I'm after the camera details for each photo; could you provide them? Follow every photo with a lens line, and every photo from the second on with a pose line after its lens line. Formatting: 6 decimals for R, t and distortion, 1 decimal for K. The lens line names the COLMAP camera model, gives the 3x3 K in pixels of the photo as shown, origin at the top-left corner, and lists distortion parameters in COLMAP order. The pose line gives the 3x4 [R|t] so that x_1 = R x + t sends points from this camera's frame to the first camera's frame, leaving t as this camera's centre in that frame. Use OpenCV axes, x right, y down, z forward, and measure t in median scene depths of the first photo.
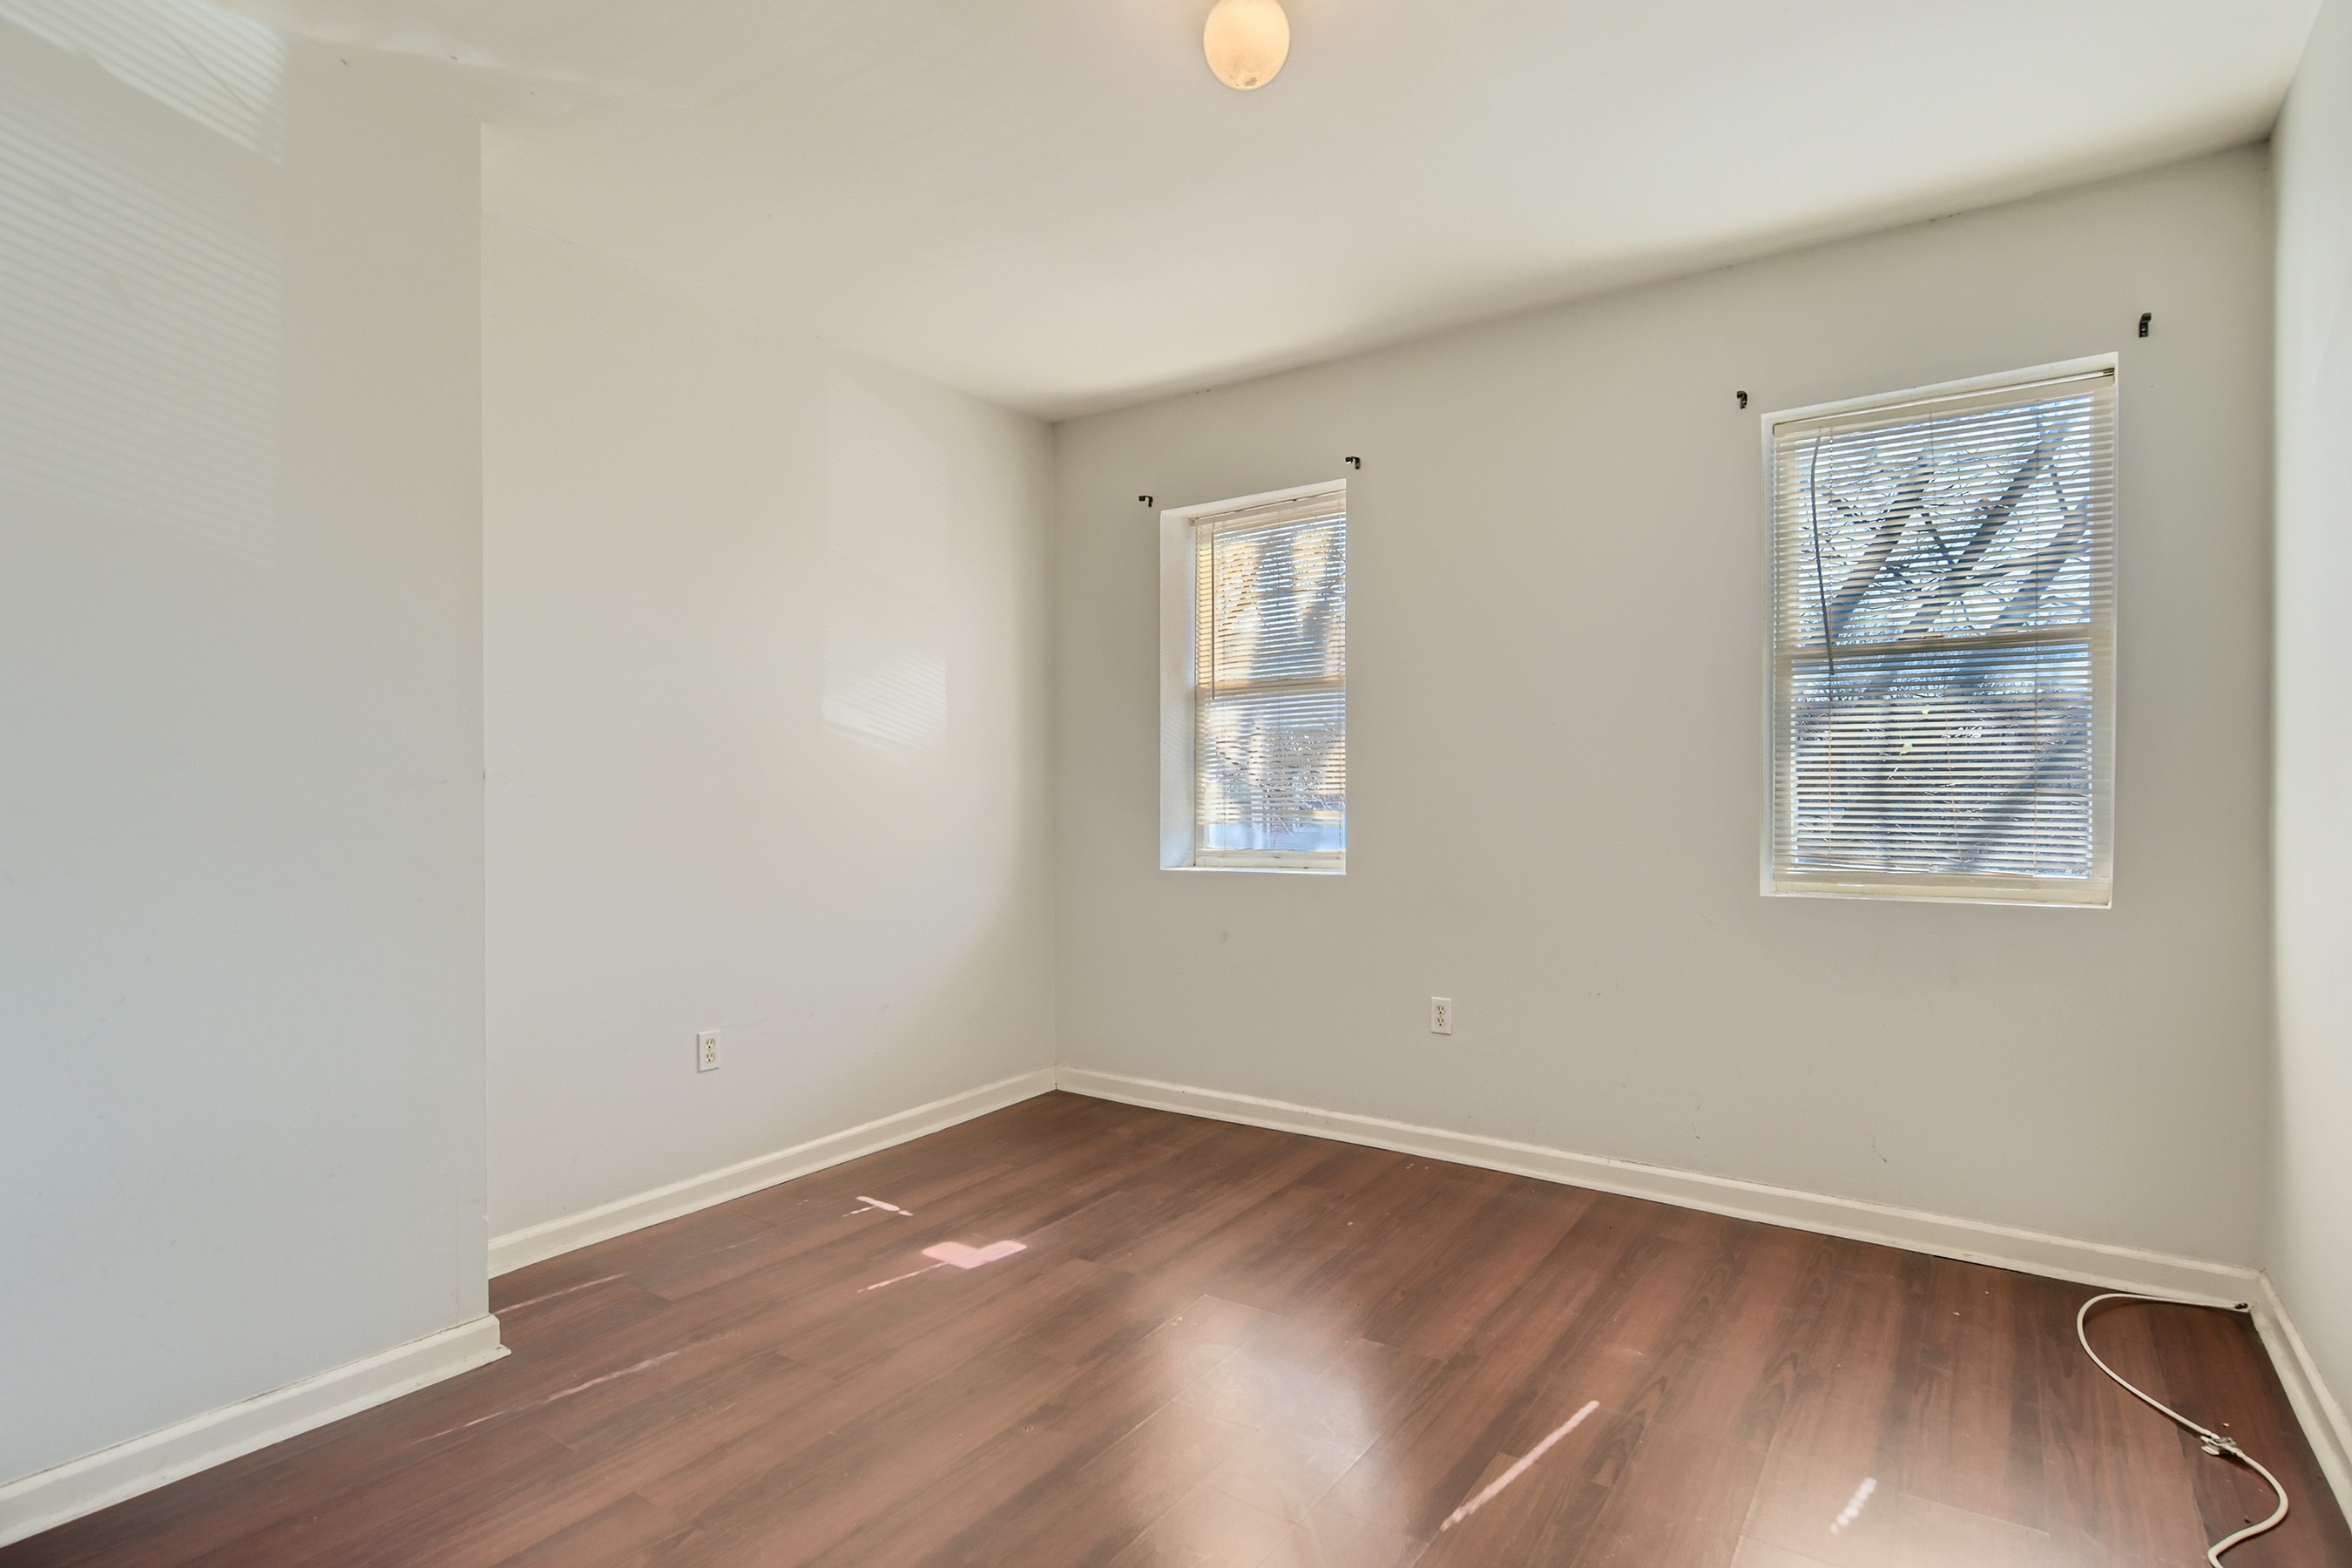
lens RADIAL K [[1197.0, 0, 1195.2], [0, 1197.0, 794.0], [0, 0, 1]] dist [0.001374, 0.001086]
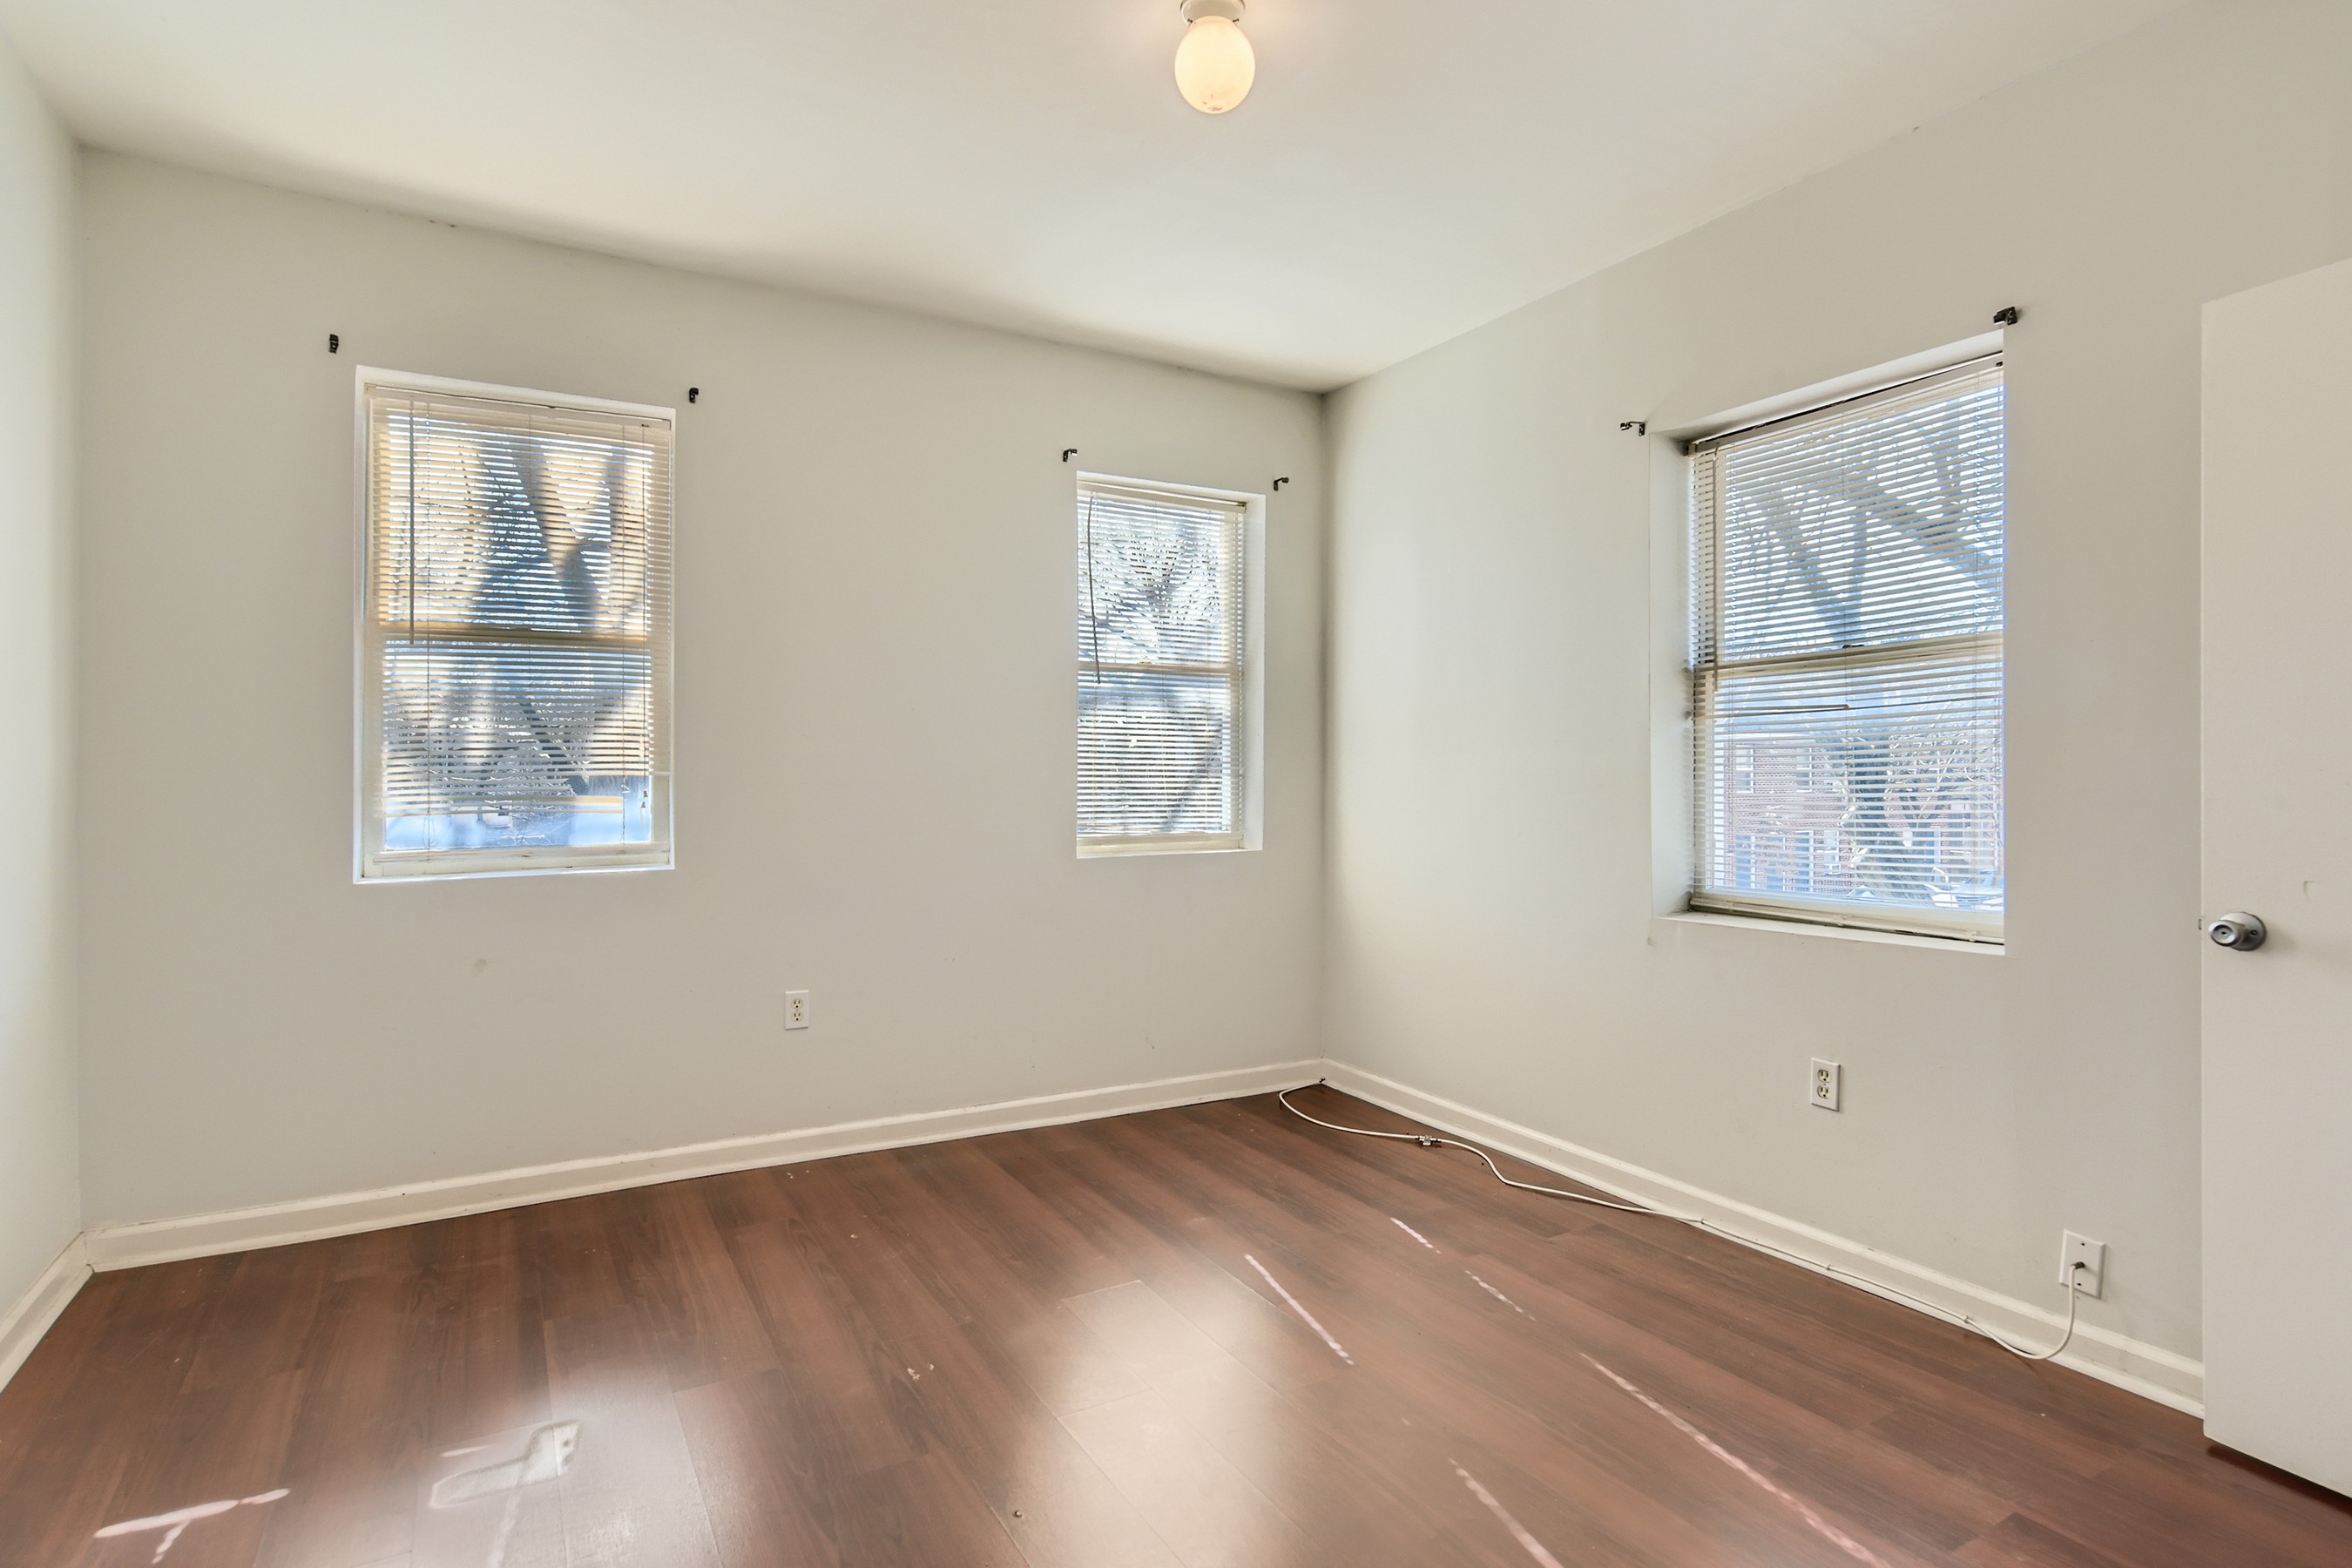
lens RADIAL K [[1194.5, 0, 1172.5], [0, 1194.5, 775.2], [0, 0, 1]] dist [0.002431, 0.001193]
pose [[0.435068, 0.006100, 0.900377, -0.554384], [0.001522, 0.999971, -0.007510, 0.008003], [-0.900396, 0.004638, 0.435046, 0.345052]]
